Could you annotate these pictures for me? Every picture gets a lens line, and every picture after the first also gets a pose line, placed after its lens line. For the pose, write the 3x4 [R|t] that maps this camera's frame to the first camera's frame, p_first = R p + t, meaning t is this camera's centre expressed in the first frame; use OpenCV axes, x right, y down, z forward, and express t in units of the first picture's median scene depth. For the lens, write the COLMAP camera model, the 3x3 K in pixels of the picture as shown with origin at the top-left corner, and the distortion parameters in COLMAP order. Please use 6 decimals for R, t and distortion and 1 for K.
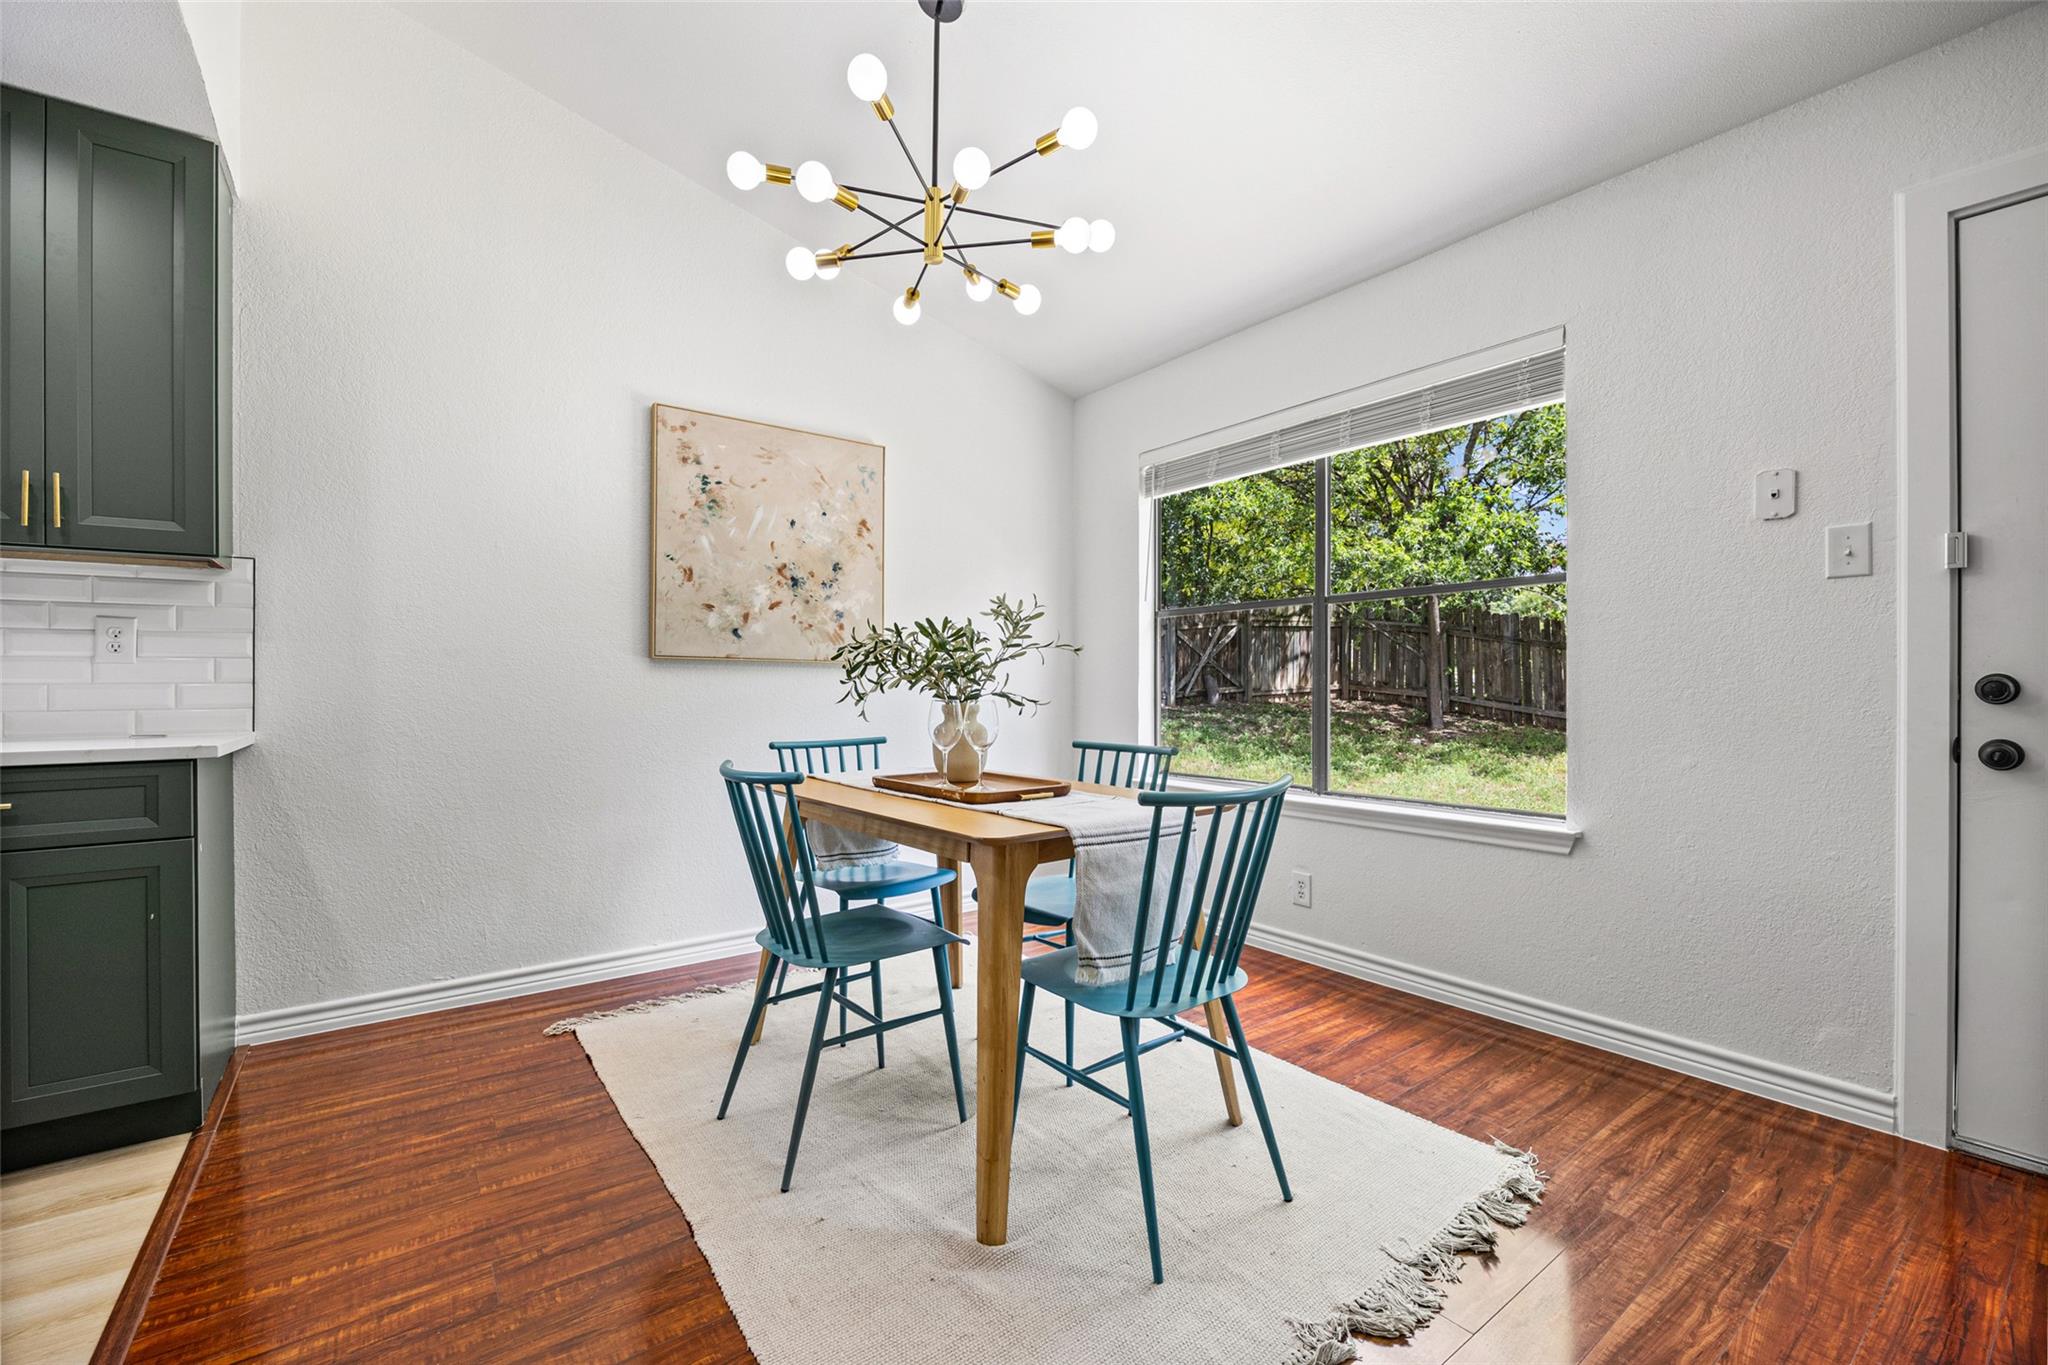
lens RADIAL K [[857.8, 0, 1031.9], [0, 857.8, 691.5], [0, 0, 1]] dist [-0.004846, -0.001599]
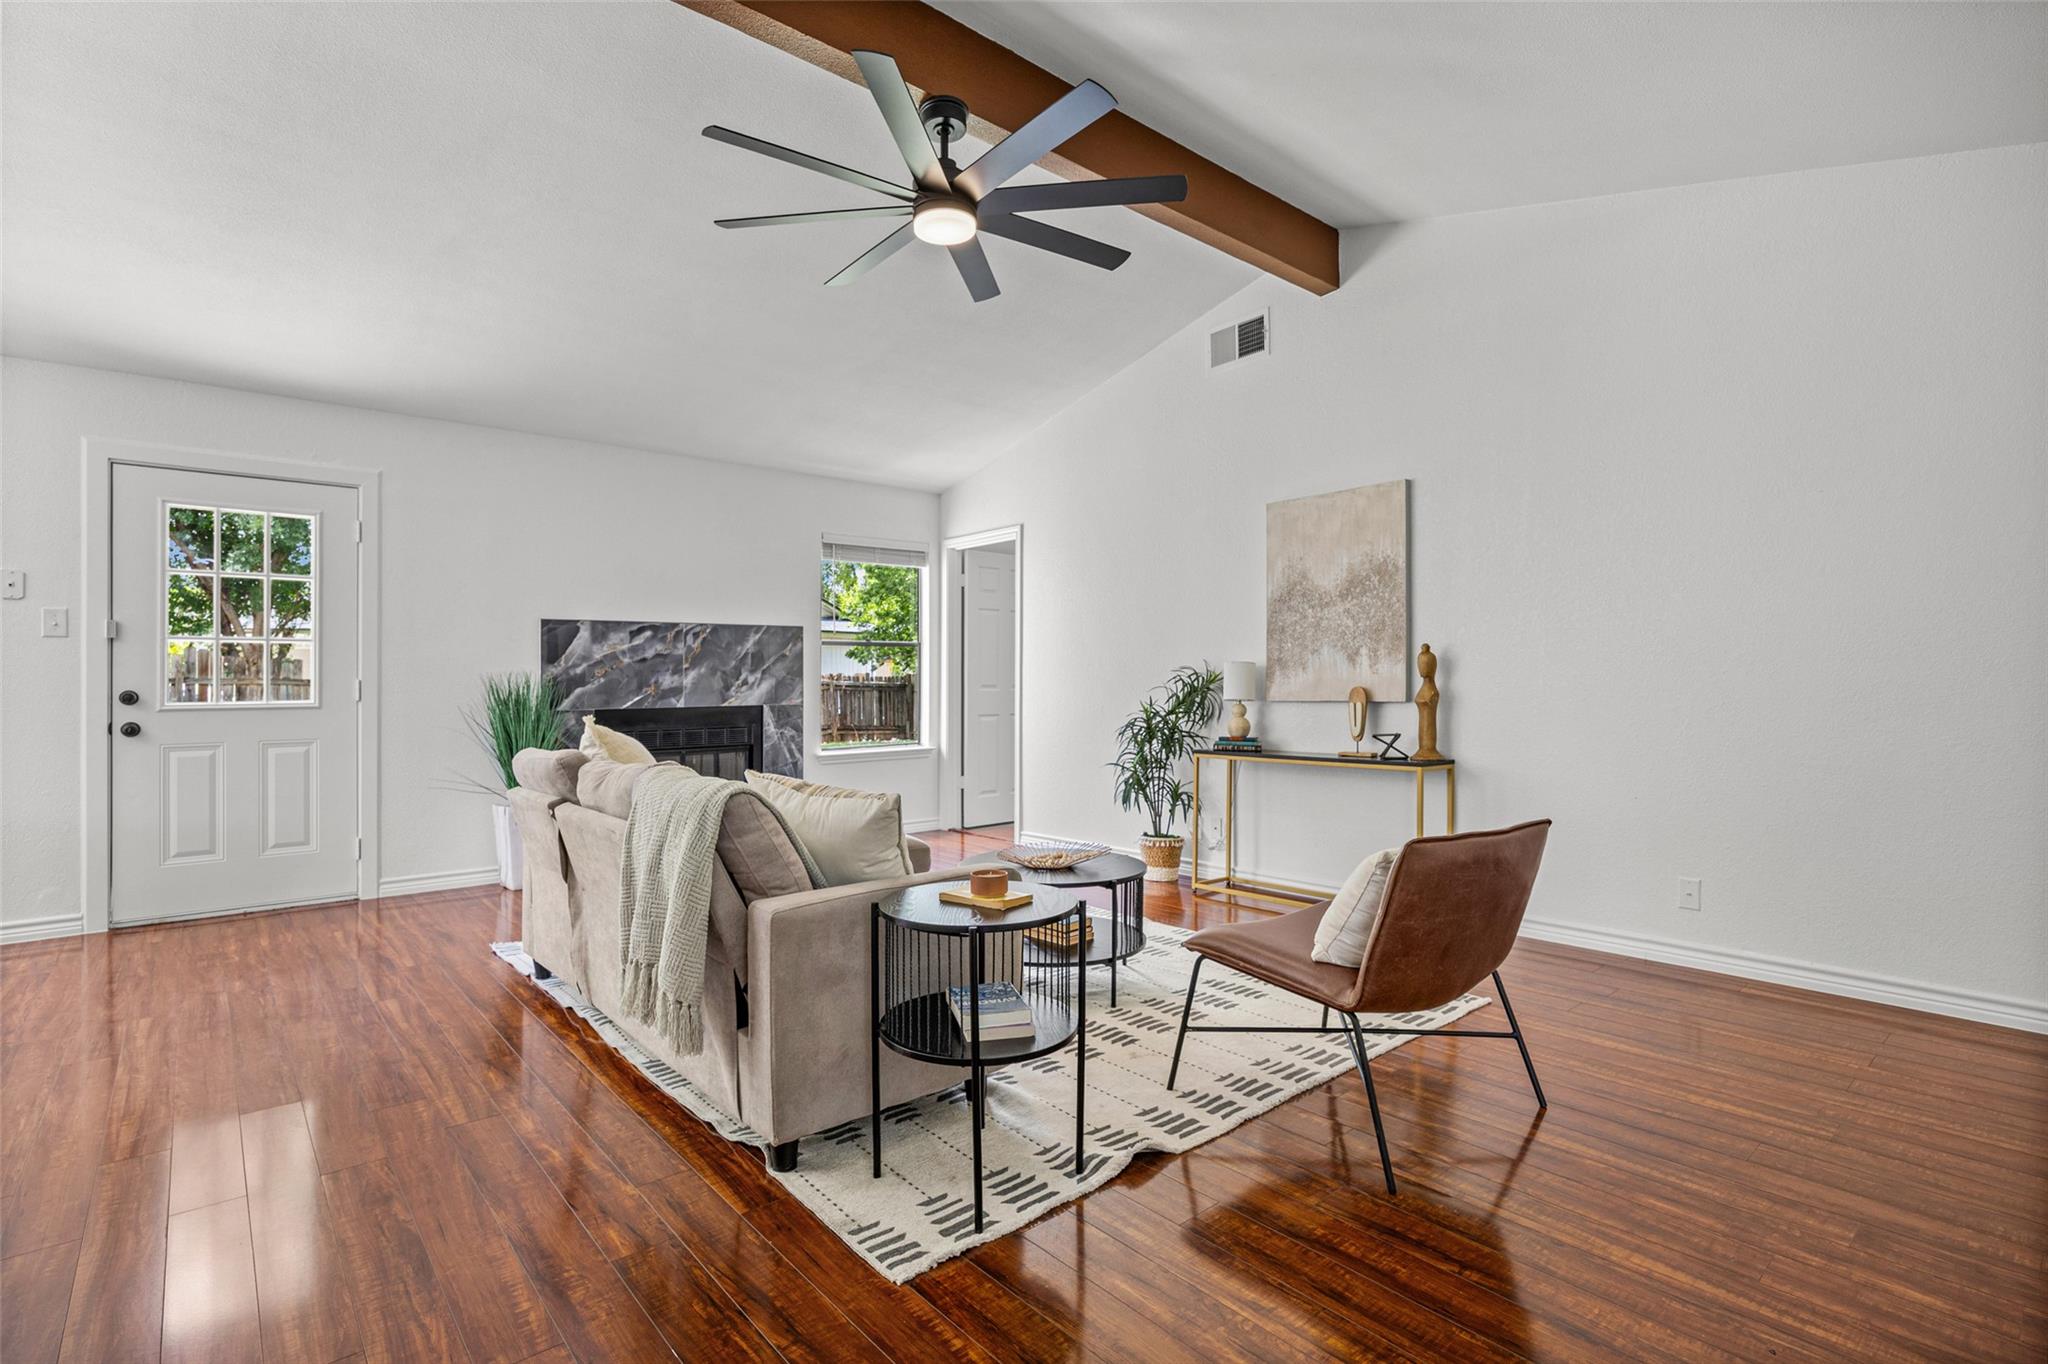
lens RADIAL K [[962.7, 0, 1011.5], [0, 962.7, 666.9], [0, 0, 1]] dist [-0.005004, -0.001436]
pose [[-0.049431, 0.017631, 0.998622, -0.757690], [0.016642, 0.999720, -0.016827, -0.001397], [-0.998639, 0.015787, -0.049711, -0.600939]]
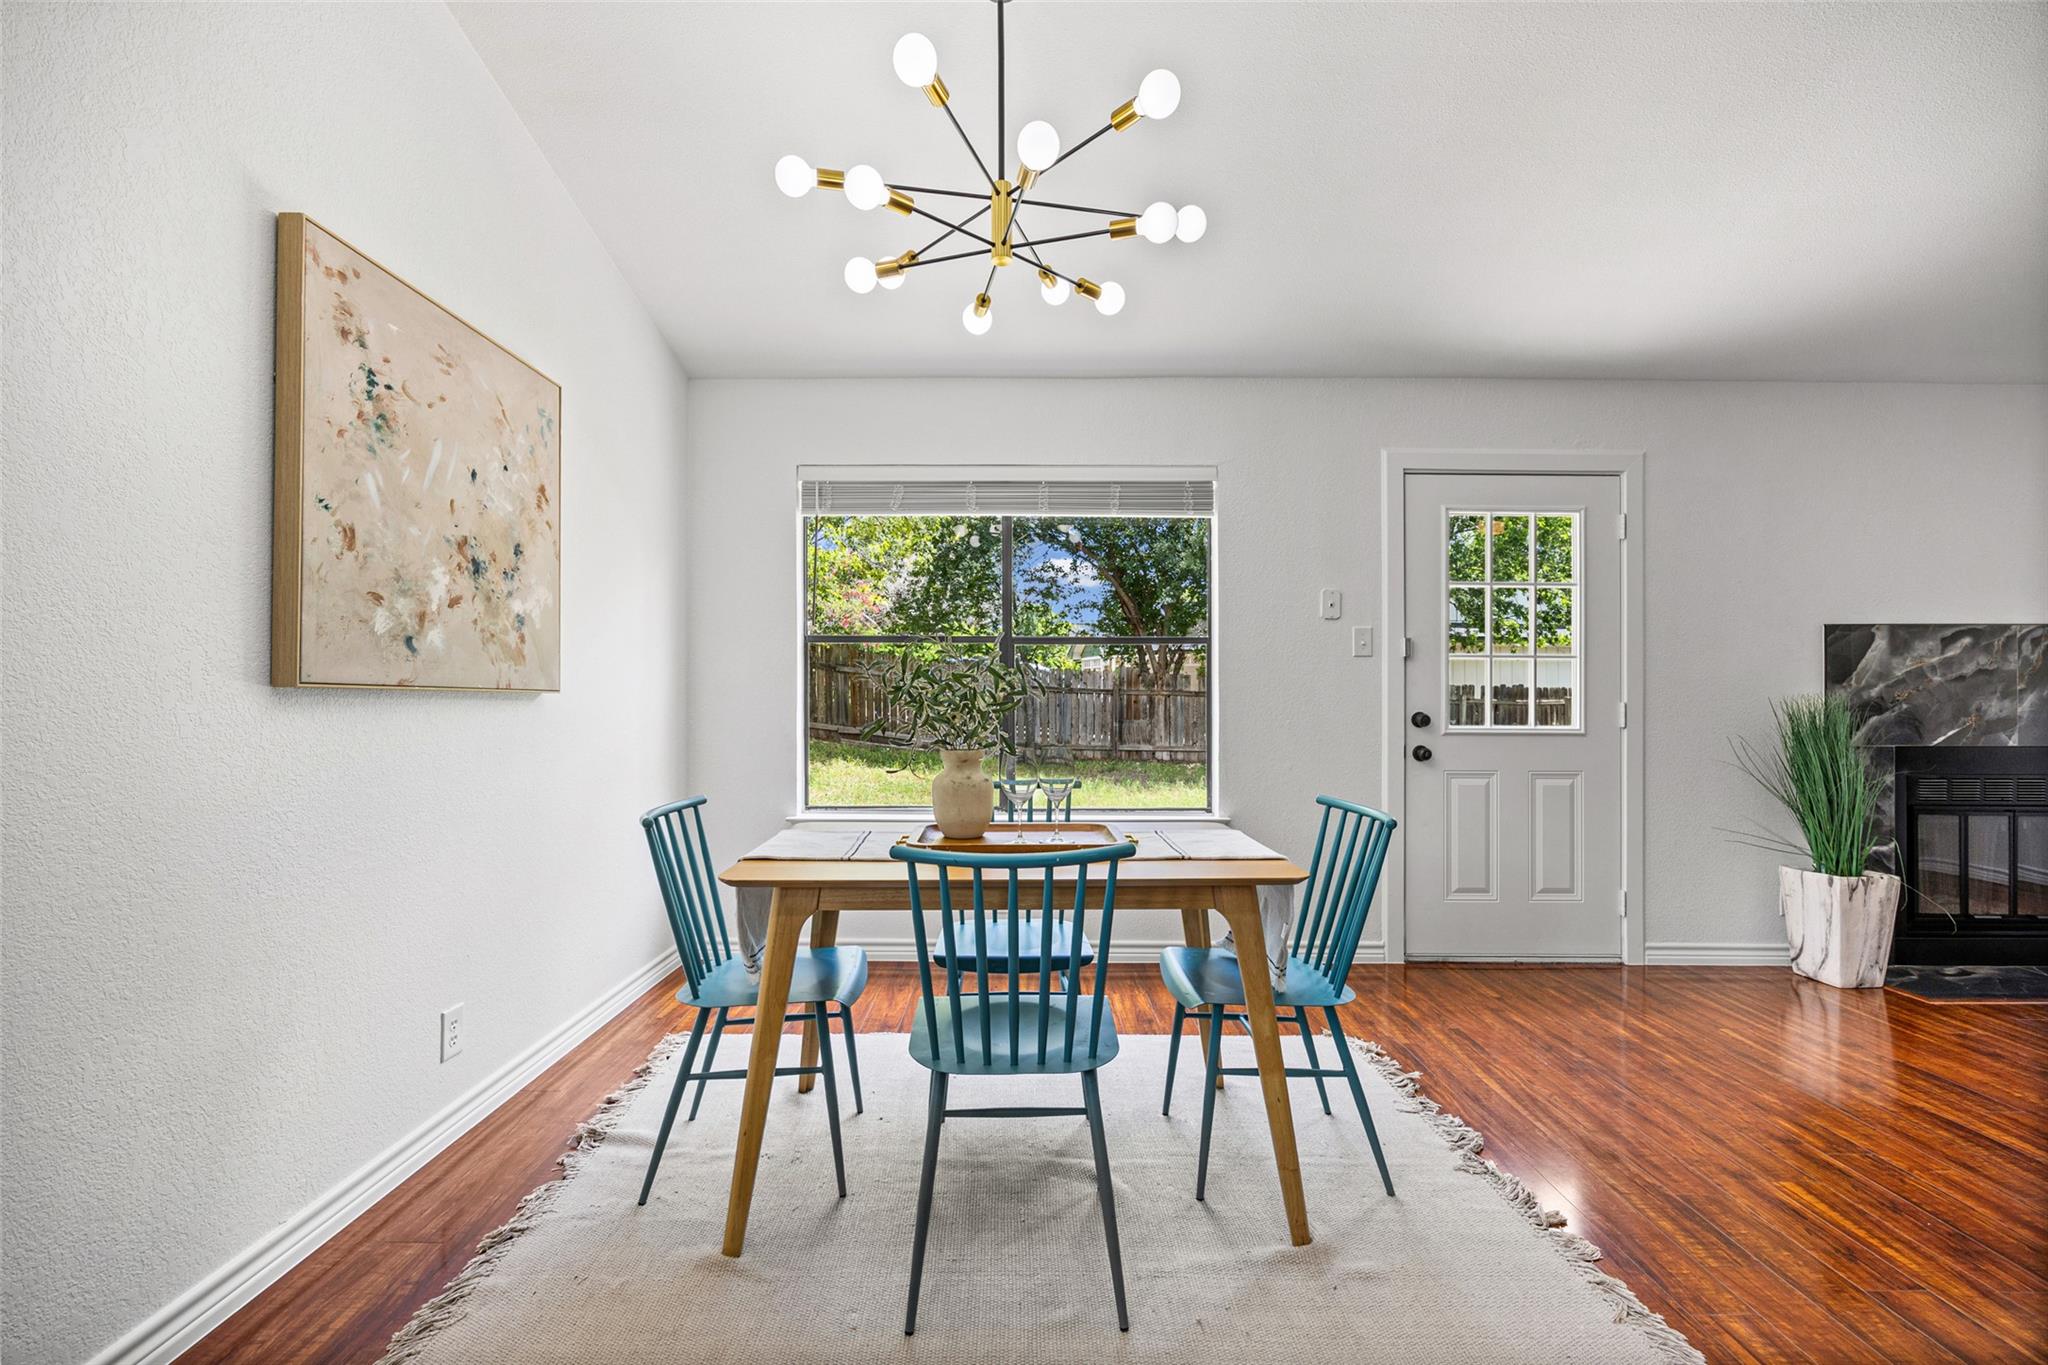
lens RADIAL K [[857.8, 0, 1020.0], [0, 857.8, 698.9], [0, 0, 1]] dist [-0.004846, -0.001599]
pose [[0.608214, -0.000353, 0.793773, -0.578598], [0.001575, 0.999998, -0.000762, -0.030028], [-0.793772, 0.001714, 0.608213, 0.309521]]
